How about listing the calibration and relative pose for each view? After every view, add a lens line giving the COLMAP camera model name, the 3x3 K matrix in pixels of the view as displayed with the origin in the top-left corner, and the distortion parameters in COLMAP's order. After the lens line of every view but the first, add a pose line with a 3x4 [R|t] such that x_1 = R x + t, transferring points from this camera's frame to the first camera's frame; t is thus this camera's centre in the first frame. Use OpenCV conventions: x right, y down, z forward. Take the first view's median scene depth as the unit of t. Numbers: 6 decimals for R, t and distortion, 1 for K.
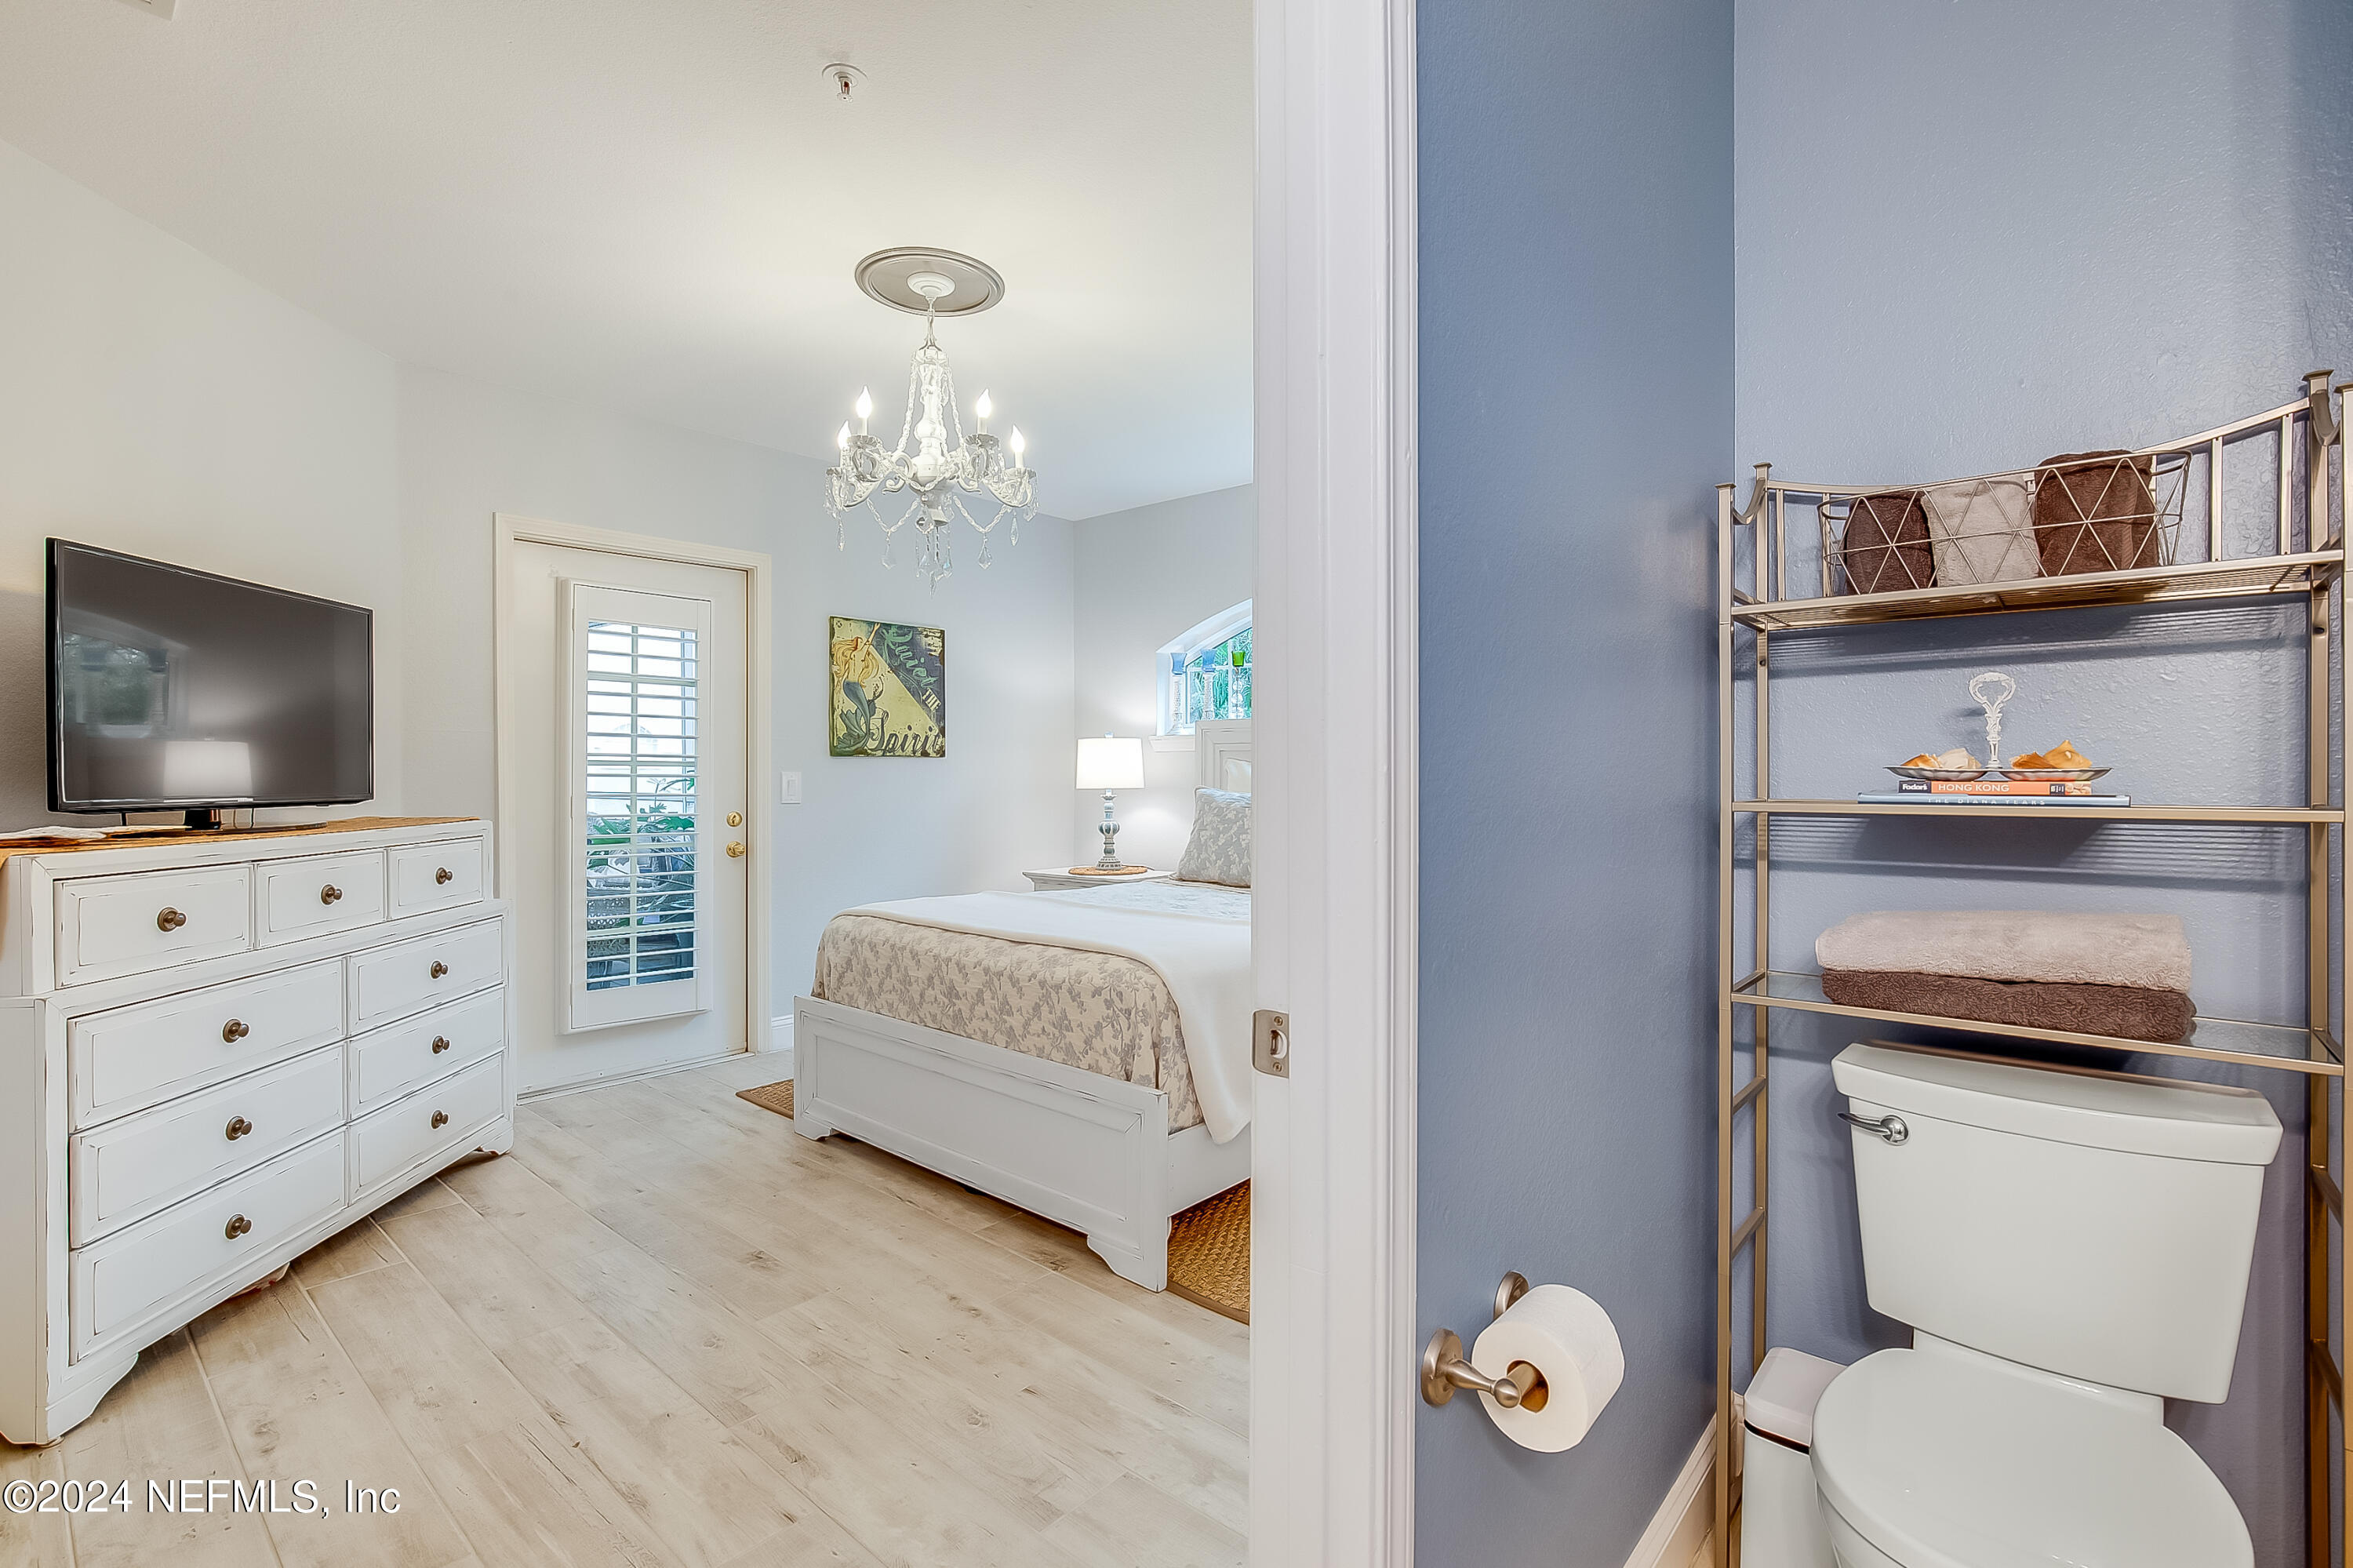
lens RADIAL K [[1077.3, 0, 1176.5], [0, 1077.3, 784.0], [0, 0, 1]] dist [-0.005984, -0.000196]
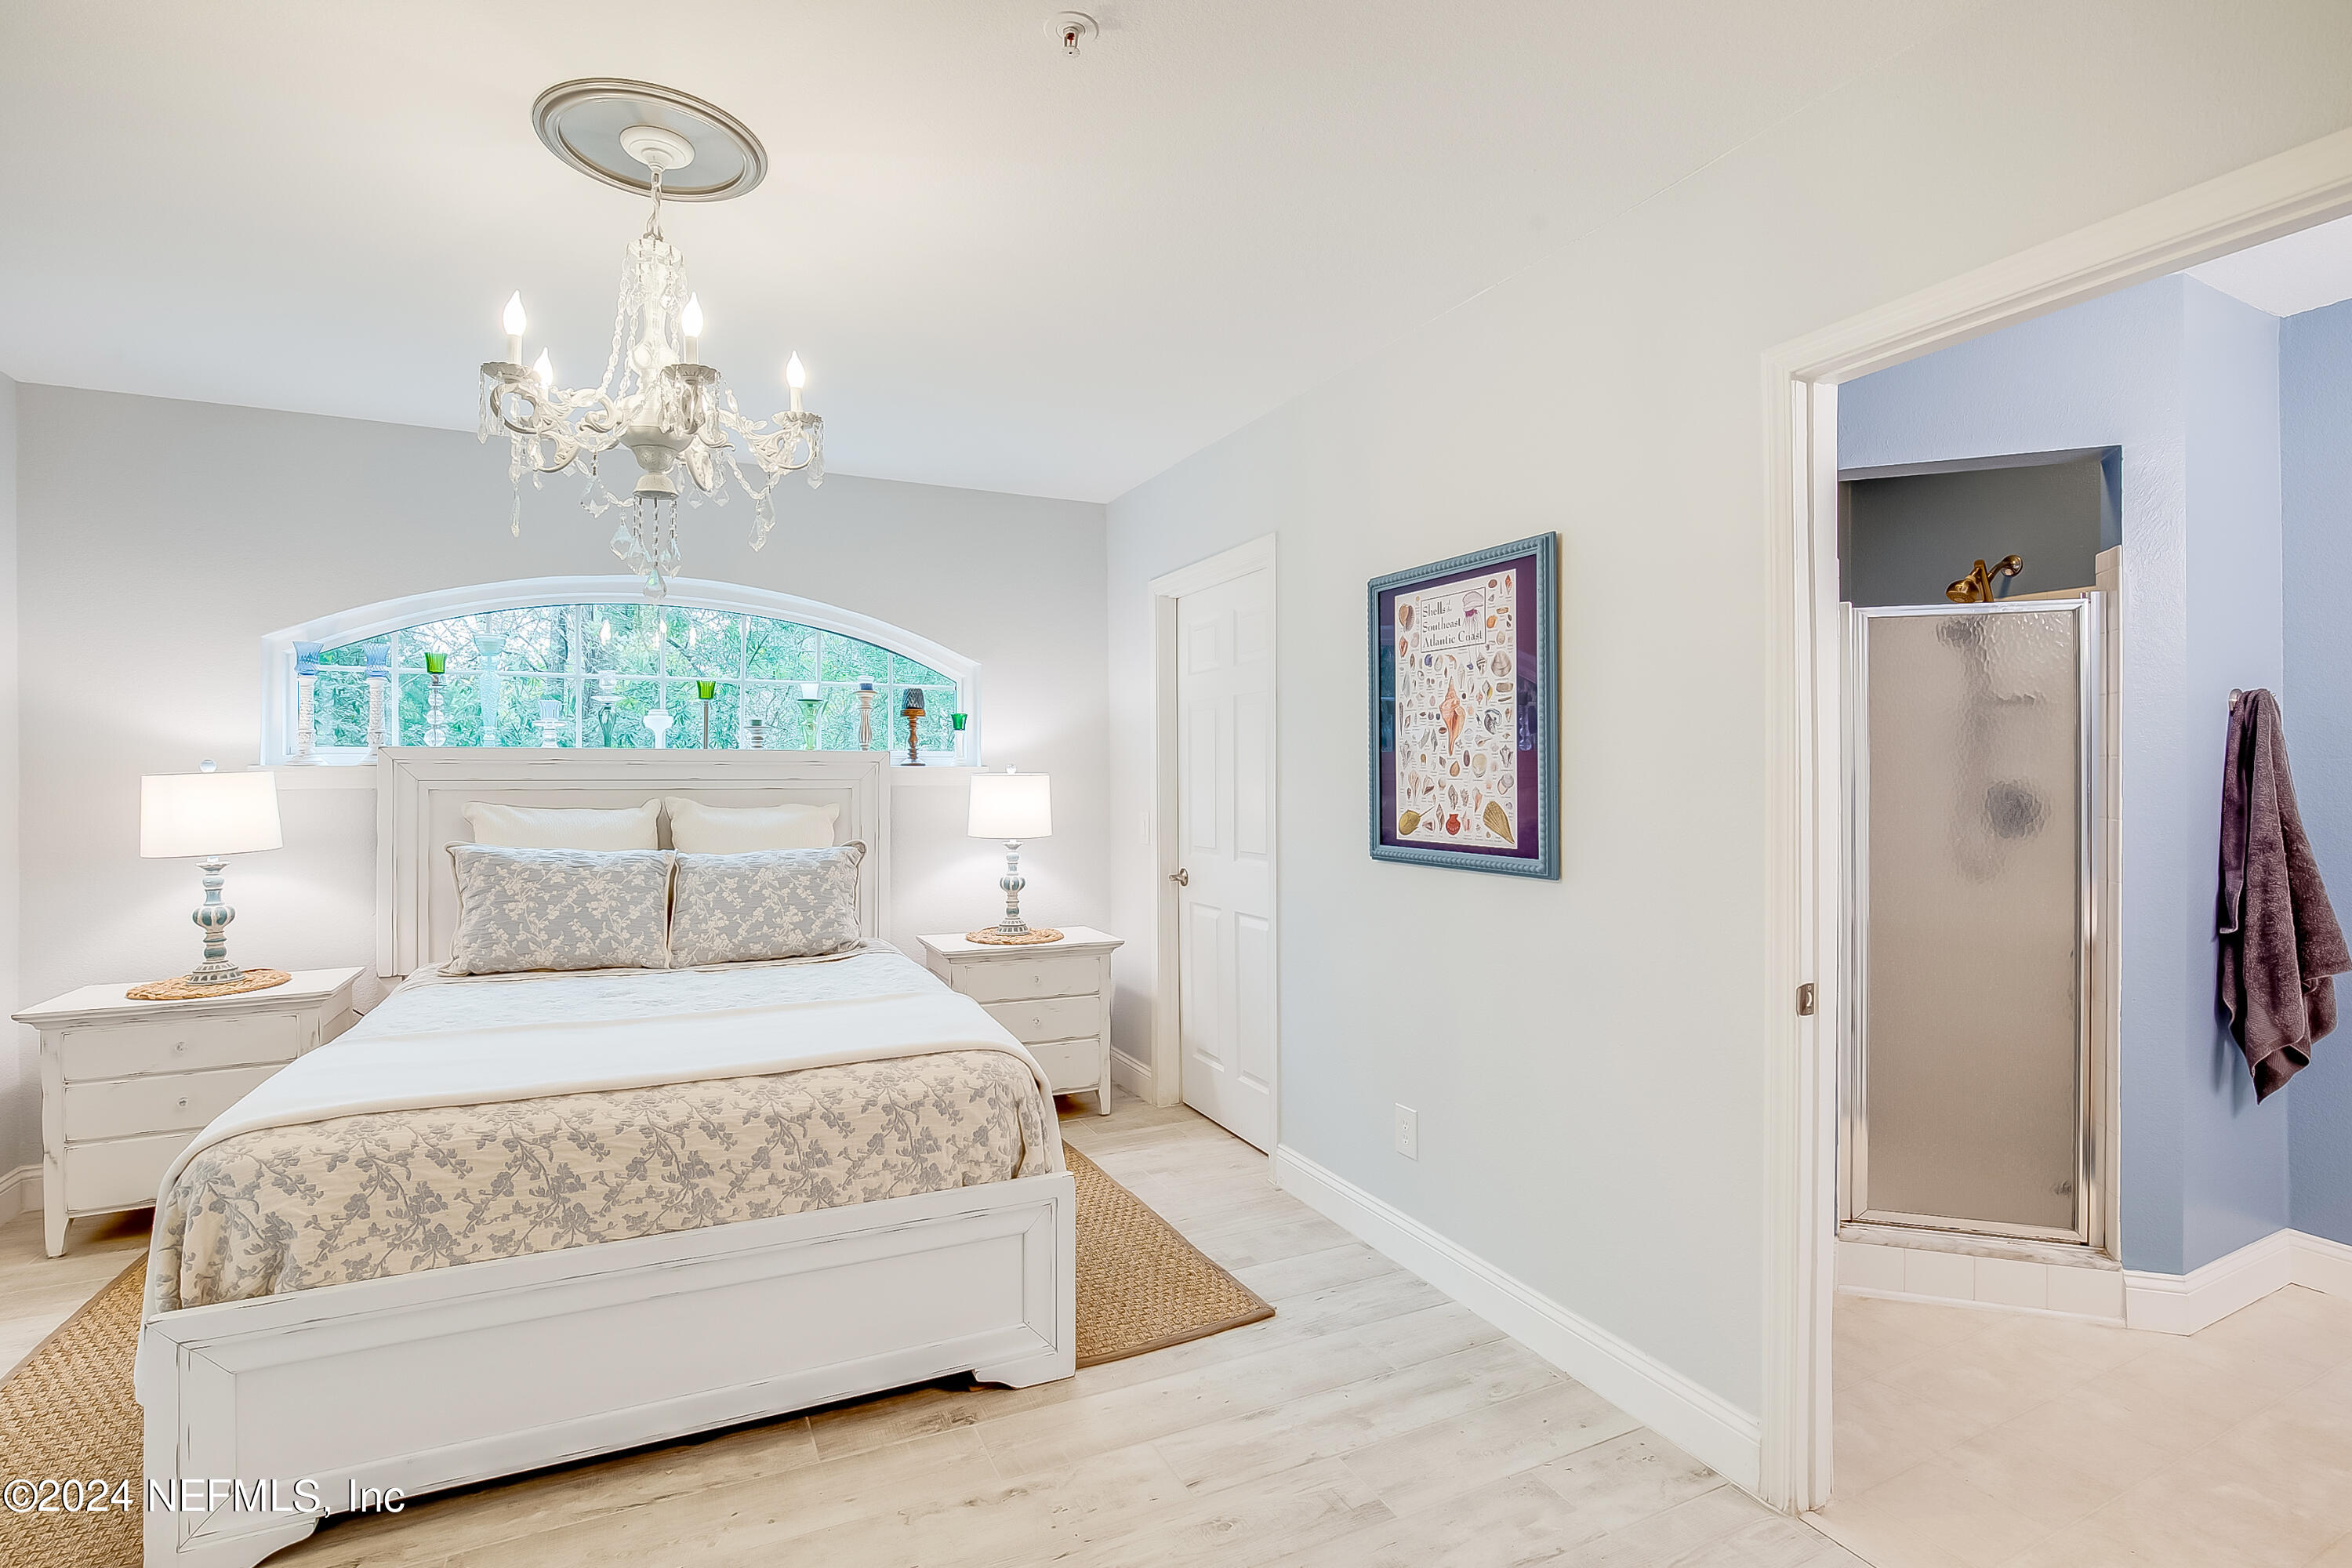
lens RADIAL K [[1102.4, 0, 1180.7], [0, 1102.4, 774.6], [0, 0, 1]] dist [-0.014770, 0.001407]
pose [[0.389551, -0.003638, 0.920998, -0.512988], [0.009029, 0.999959, 0.000131, -0.042672], [-0.920961, 0.008264, 0.389568, 0.294114]]
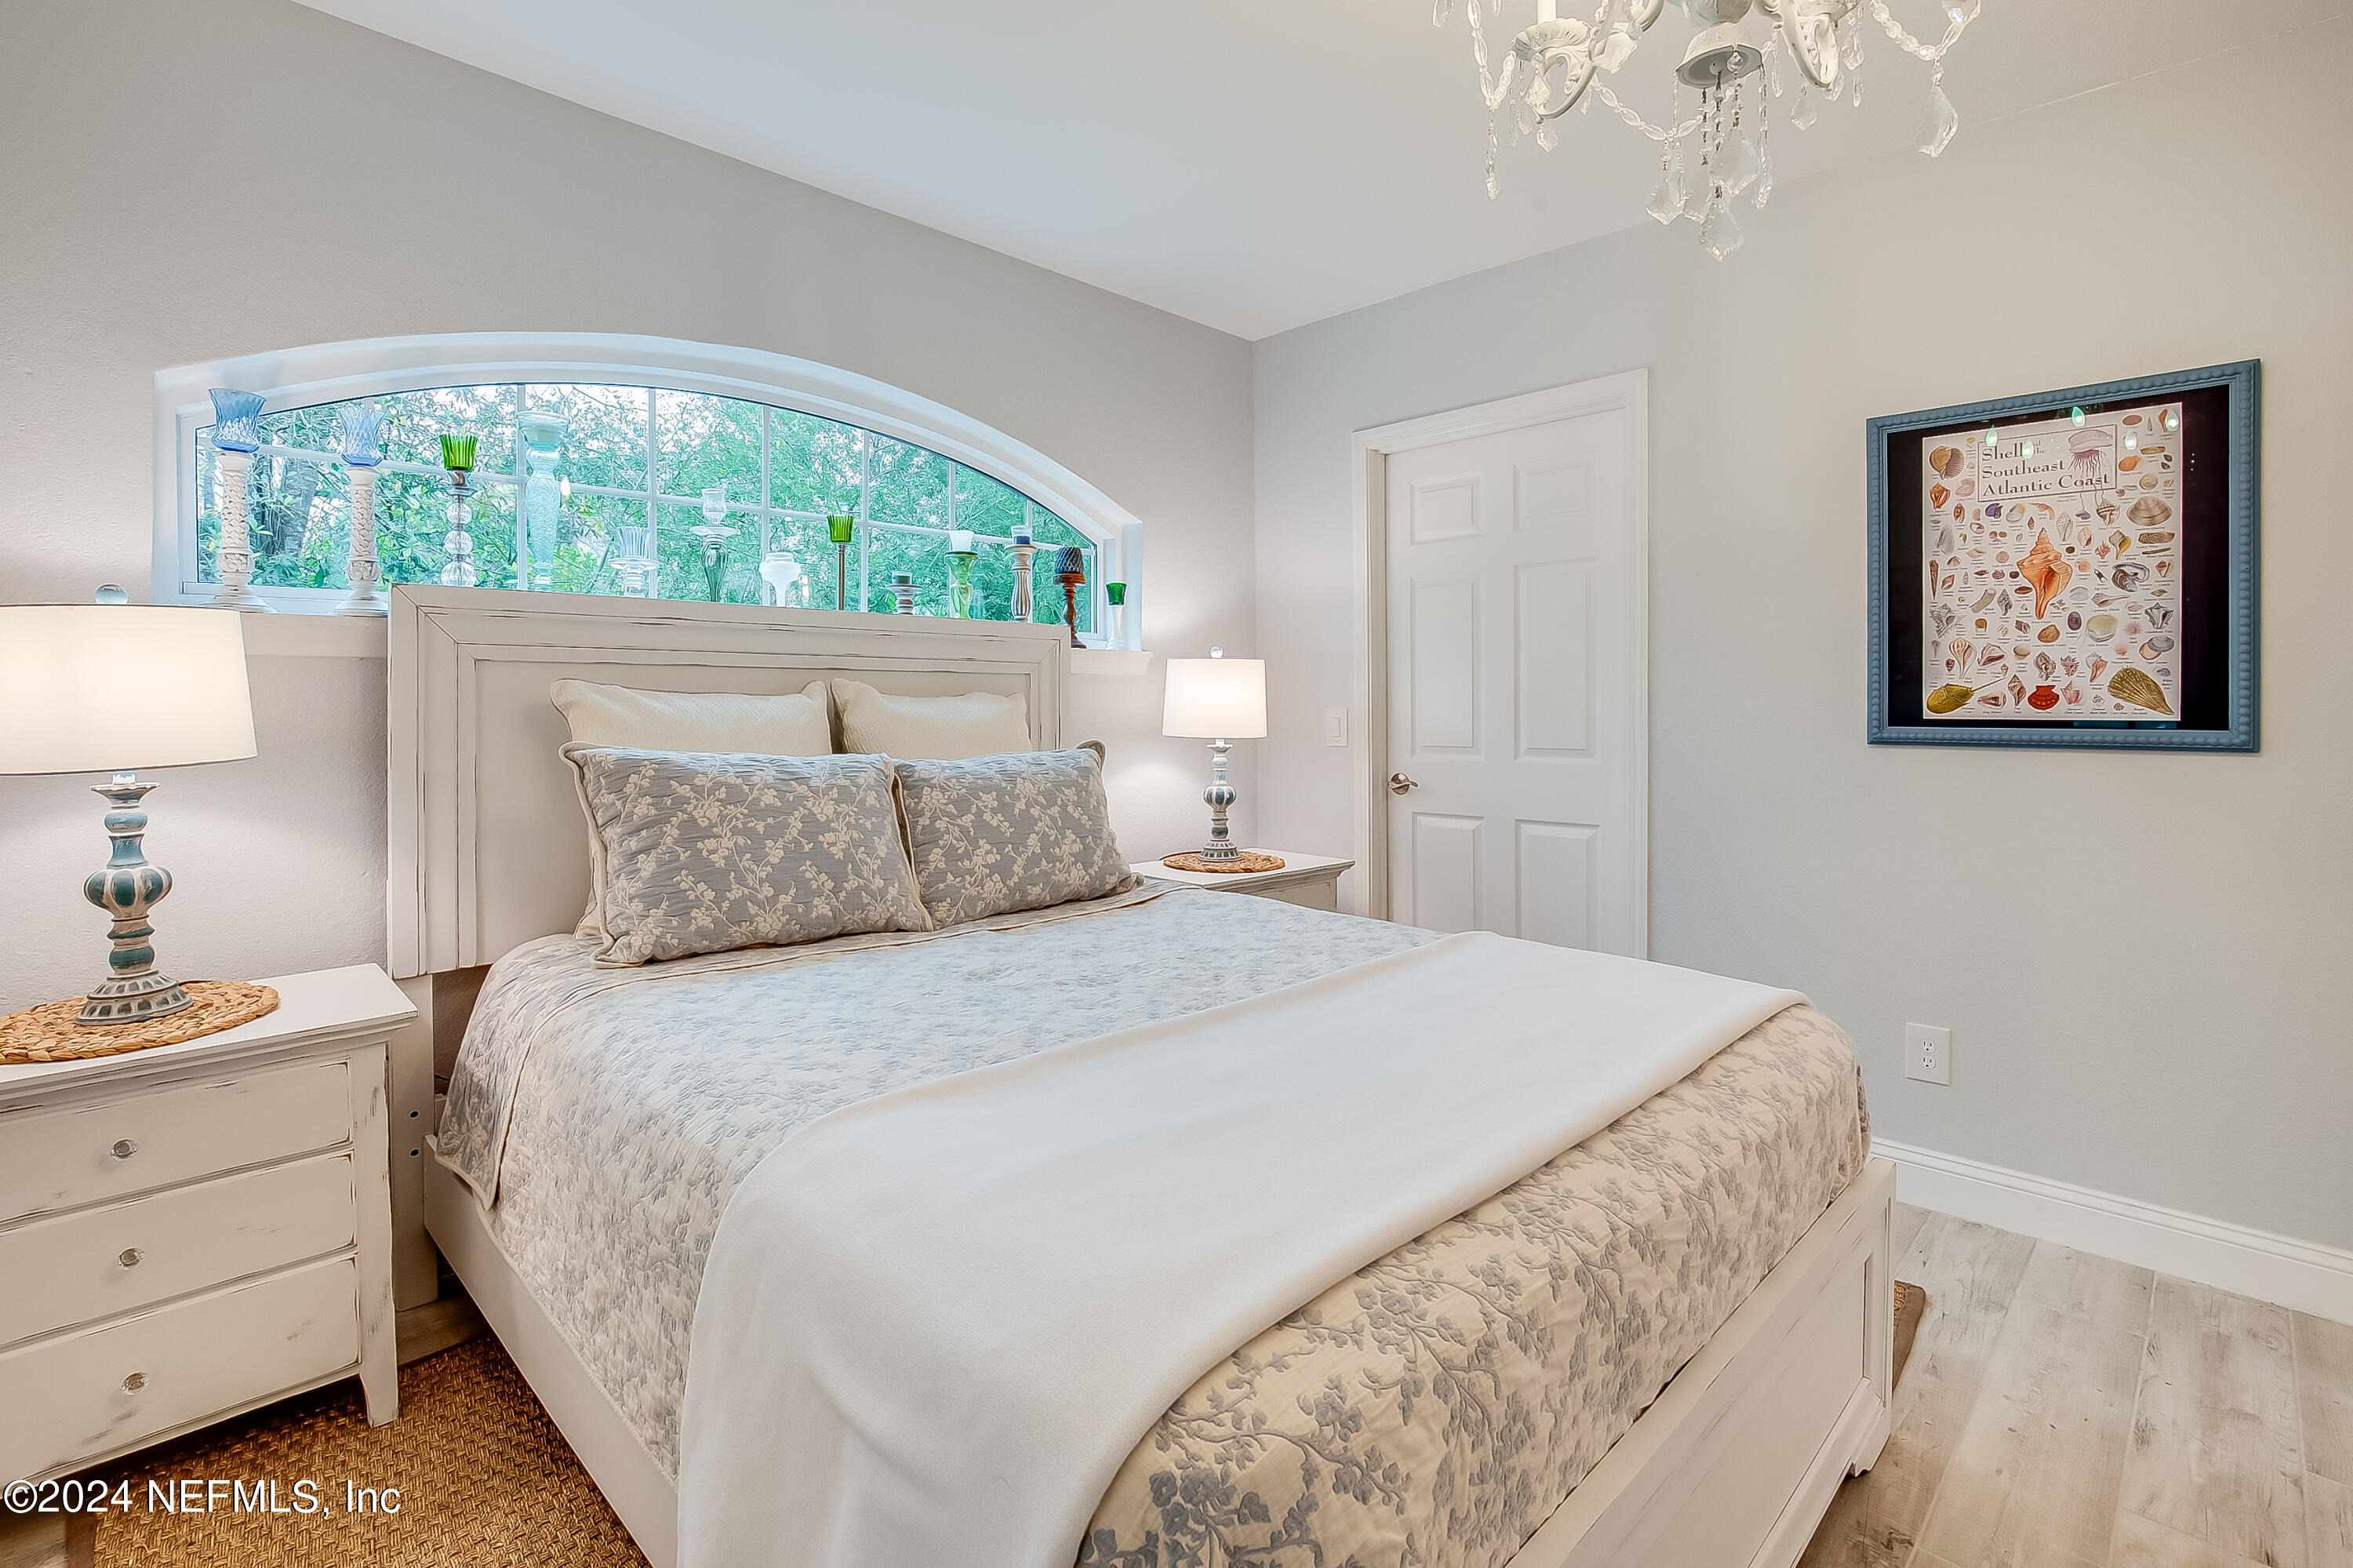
lens RADIAL K [[1085.5, 0, 1198.2], [0, 1085.5, 702.6], [0, 0, 1]] dist [-0.019623, 0.002056]
pose [[0.067441, -0.004364, 0.997714, -0.433473], [0.008495, 0.999957, 0.003800, -0.014586], [-0.997687, 0.008219, 0.067475, 0.801860]]
